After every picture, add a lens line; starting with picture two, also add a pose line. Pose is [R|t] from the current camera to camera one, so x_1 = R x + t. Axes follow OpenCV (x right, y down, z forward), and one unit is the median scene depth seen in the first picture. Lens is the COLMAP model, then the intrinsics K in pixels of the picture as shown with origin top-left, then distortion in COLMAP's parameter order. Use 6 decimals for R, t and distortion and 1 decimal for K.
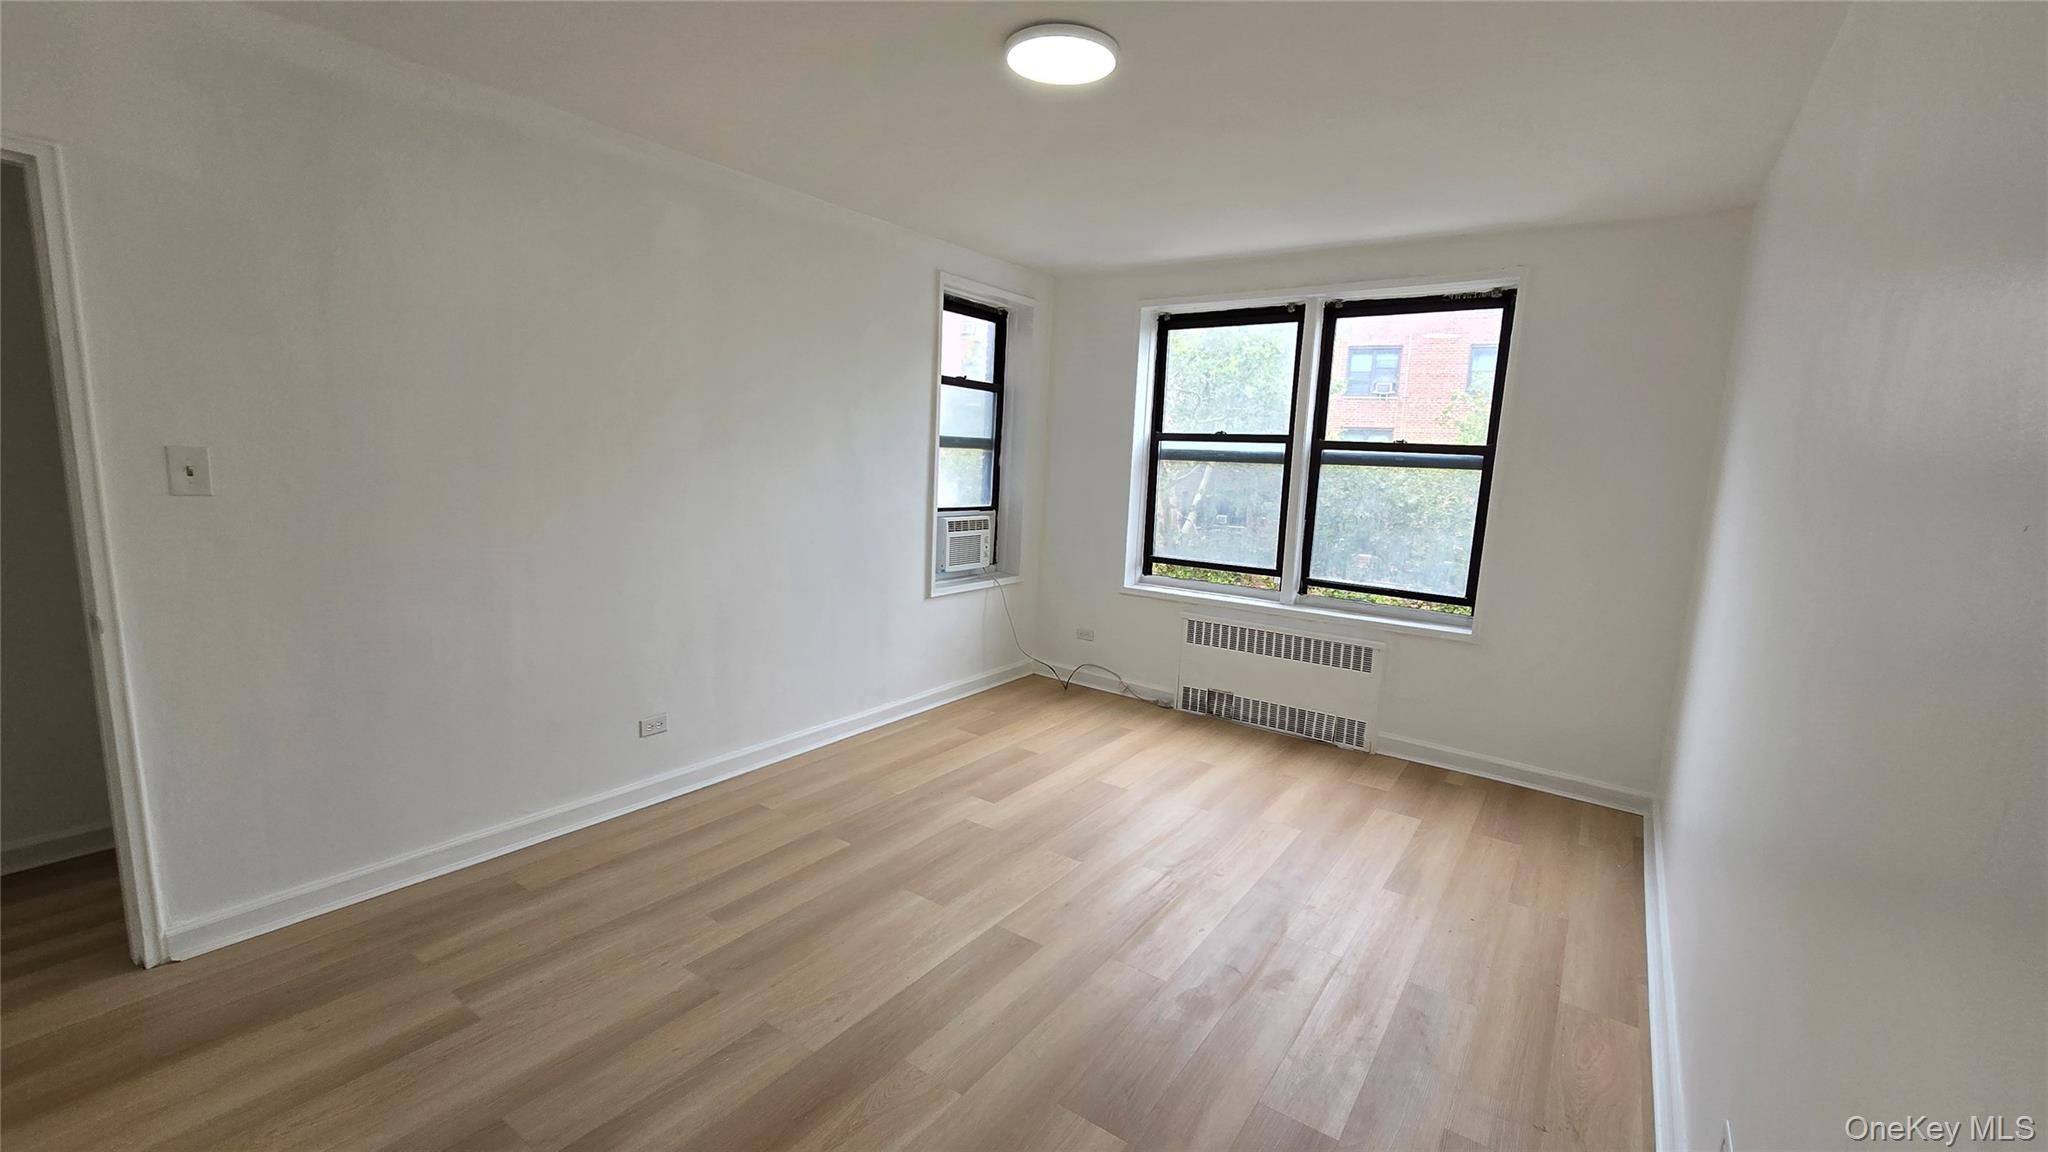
lens RADIAL K [[838.0, 0, 1027.5], [0, 838.0, 582.3], [0, 0, 1]] dist [0.000252, -0.000138]
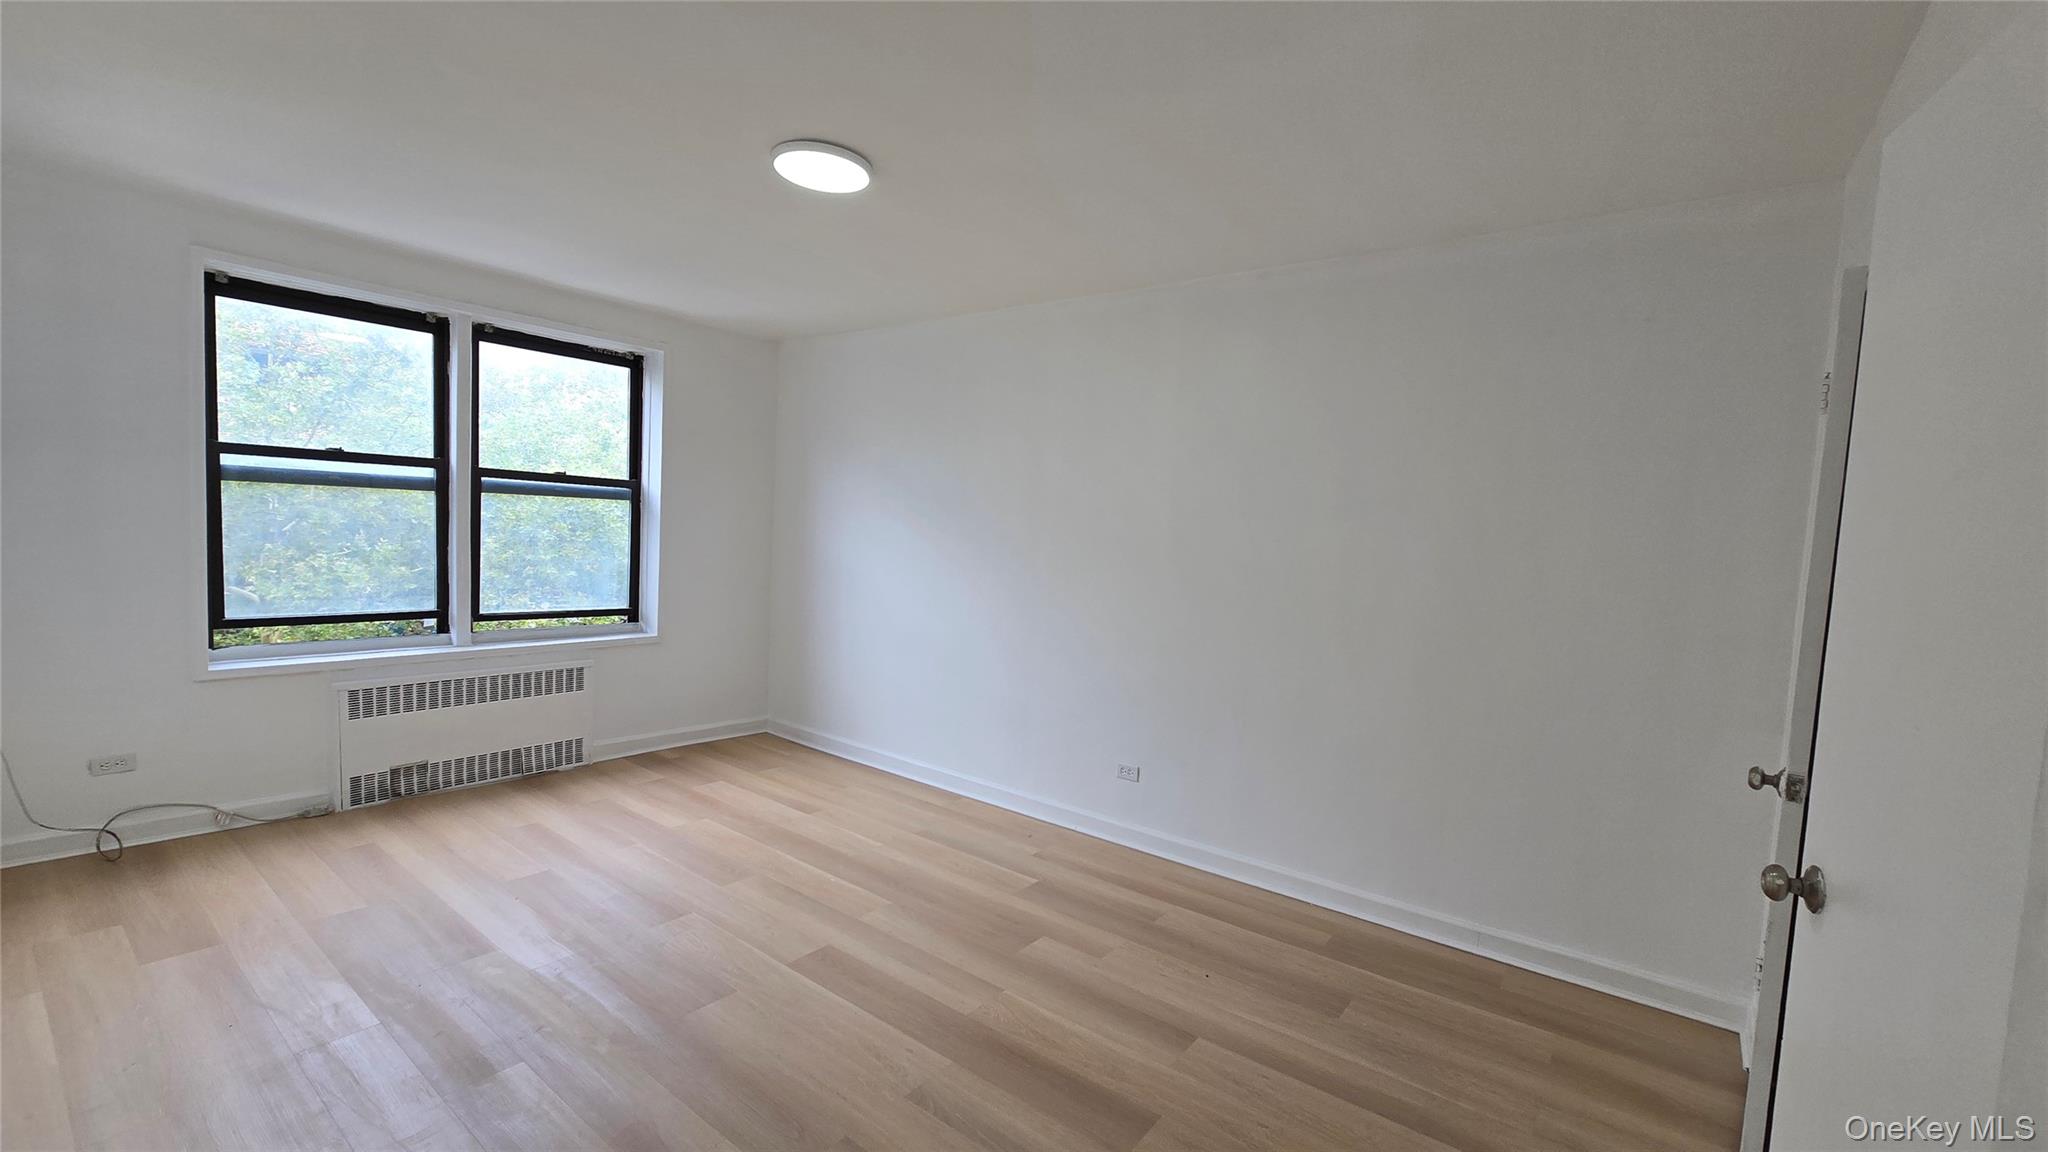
lens RADIAL K [[838.0, 0, 1027.5], [0, 838.0, 582.3], [0, 0, 1]] dist [0.000252, -0.000138]
pose [[0.038901, -0.103622, 0.993856, -0.589102], [0.100589, 0.989962, 0.099279, -0.073814], [-0.994167, 0.096109, 0.048934, 0.357445]]
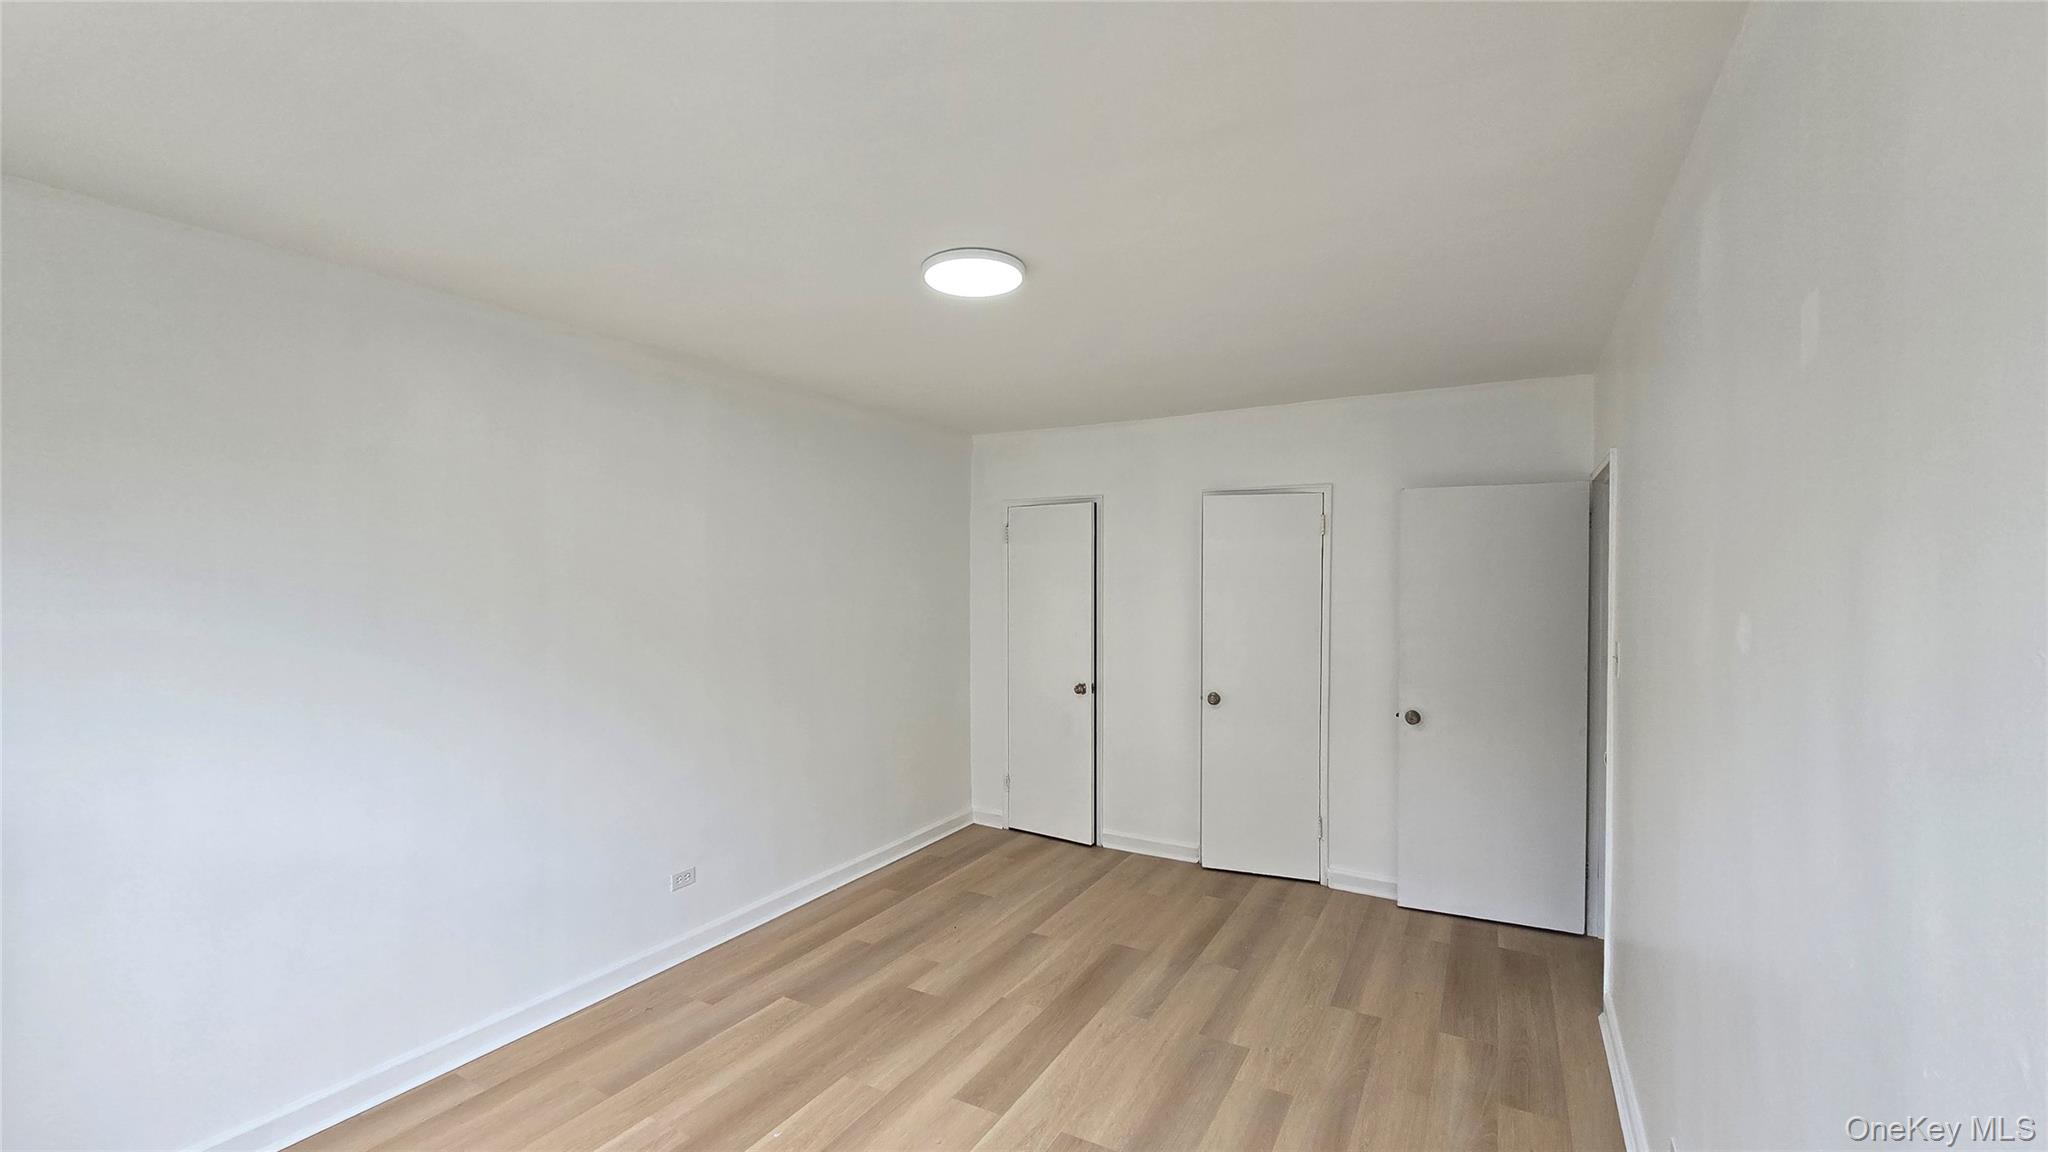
lens RADIAL K [[838.0, 0, 1027.5], [0, 838.0, 582.3], [0, 0, 1]] dist [0.000252, -0.000138]
pose [[-0.993844, -0.042658, -0.102244, 0.033434], [-0.057918, 0.986793, 0.151275, -0.197999], [0.094440, 0.156266, -0.983190, 1.087890]]
